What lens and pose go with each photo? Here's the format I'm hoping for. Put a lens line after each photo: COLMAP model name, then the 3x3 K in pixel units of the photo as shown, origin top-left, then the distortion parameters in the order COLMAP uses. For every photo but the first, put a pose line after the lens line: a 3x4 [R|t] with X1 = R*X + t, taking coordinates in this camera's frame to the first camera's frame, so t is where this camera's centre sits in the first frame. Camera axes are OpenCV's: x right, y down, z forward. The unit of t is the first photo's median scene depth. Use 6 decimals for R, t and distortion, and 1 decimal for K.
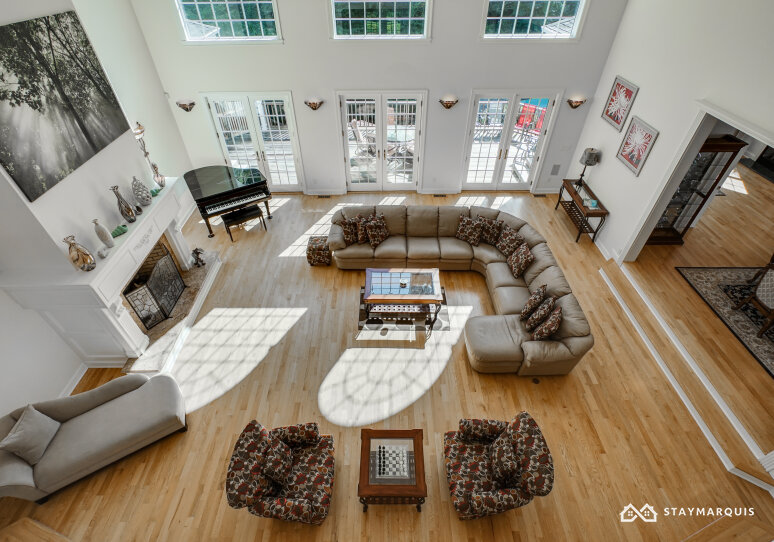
lens RADIAL K [[379.2, 0, 383.1], [0, 379.2, 268.9], [0, 0, 1]] dist [-0.019424, 0.001164]
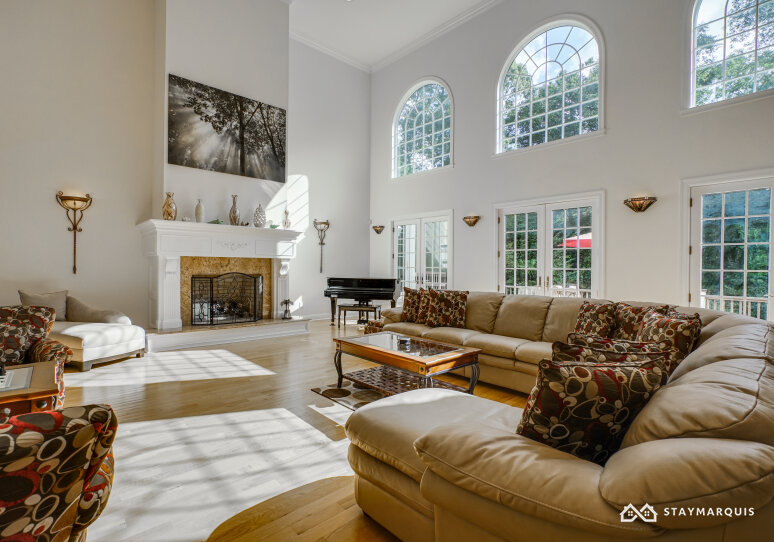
lens RADIAL K [[379.2, 0, 385.2], [0, 379.2, 268.9], [0, 0, 1]] dist [-0.019424, 0.001164]
pose [[0.667008, 0.000147, -0.745051, 0.689184], [-0.505190, 0.735095, -0.452126, 0.339370], [0.547617, 0.677964, 0.490389, 0.926761]]
